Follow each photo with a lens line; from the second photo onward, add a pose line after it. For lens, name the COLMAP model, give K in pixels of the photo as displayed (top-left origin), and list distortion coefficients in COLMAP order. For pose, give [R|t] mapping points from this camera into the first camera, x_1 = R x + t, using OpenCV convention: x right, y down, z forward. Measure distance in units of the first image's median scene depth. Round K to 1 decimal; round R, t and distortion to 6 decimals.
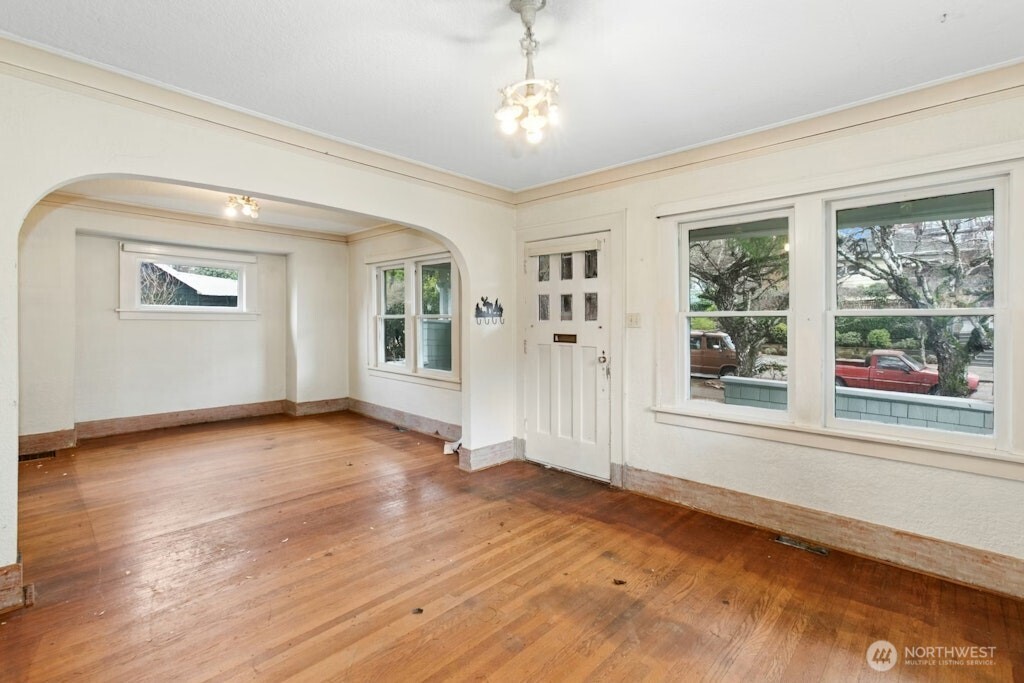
lens RADIAL K [[462.1, 0, 510.5], [0, 462.1, 318.5], [0, 0, 1]] dist [-0.007860, -0.000486]
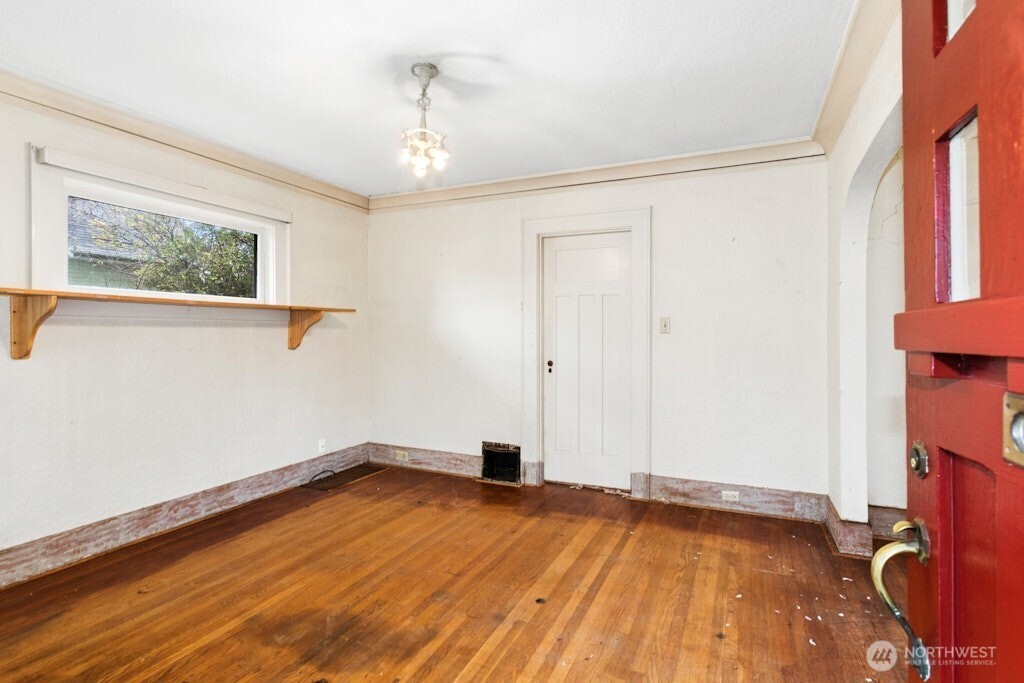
lens RADIAL K [[517.7, 0, 516.2], [0, 517.7, 330.4], [0, 0, 1]] dist [-0.001082, 0.000025]
pose [[-0.941355, -0.009356, -0.337289, 0.165408], [-0.005680, 0.999913, -0.011883, 0.023621], [0.337371, -0.009270, -0.941326, 1.367628]]
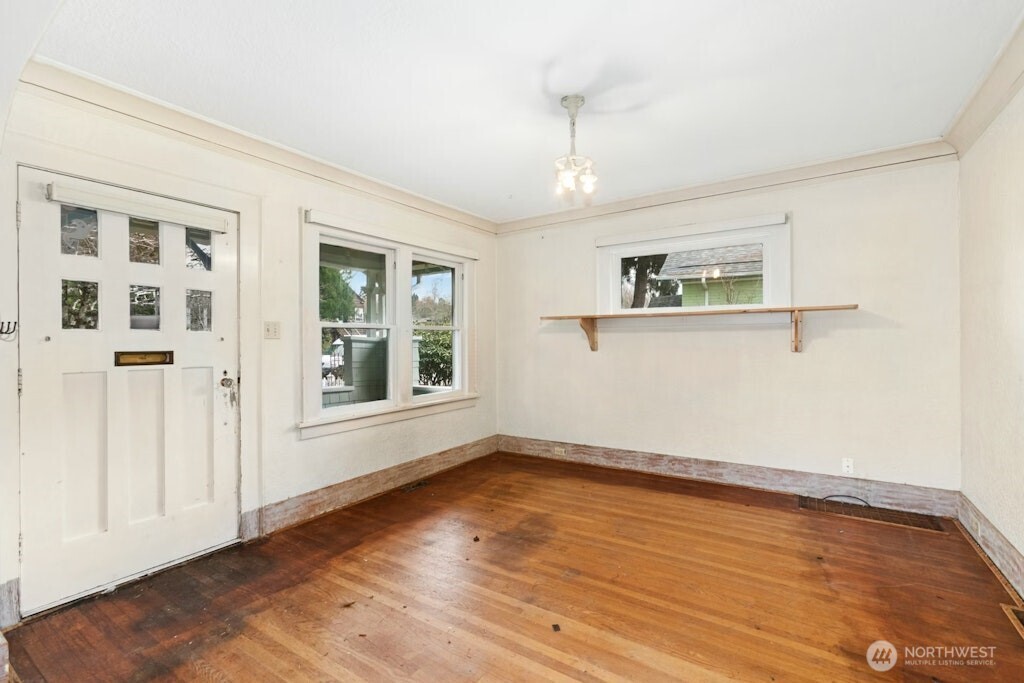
lens RADIAL K [[459.9, 0, 512.0], [0, 459.9, 341.5], [0, 0, 1]] dist [-0.001016, -0.000085]
pose [[-0.170337, -0.006383, 0.985365, -0.731800], [0.003484, 0.999969, 0.007080, 0.024005], [-0.985380, 0.004639, -0.170310, 0.816771]]
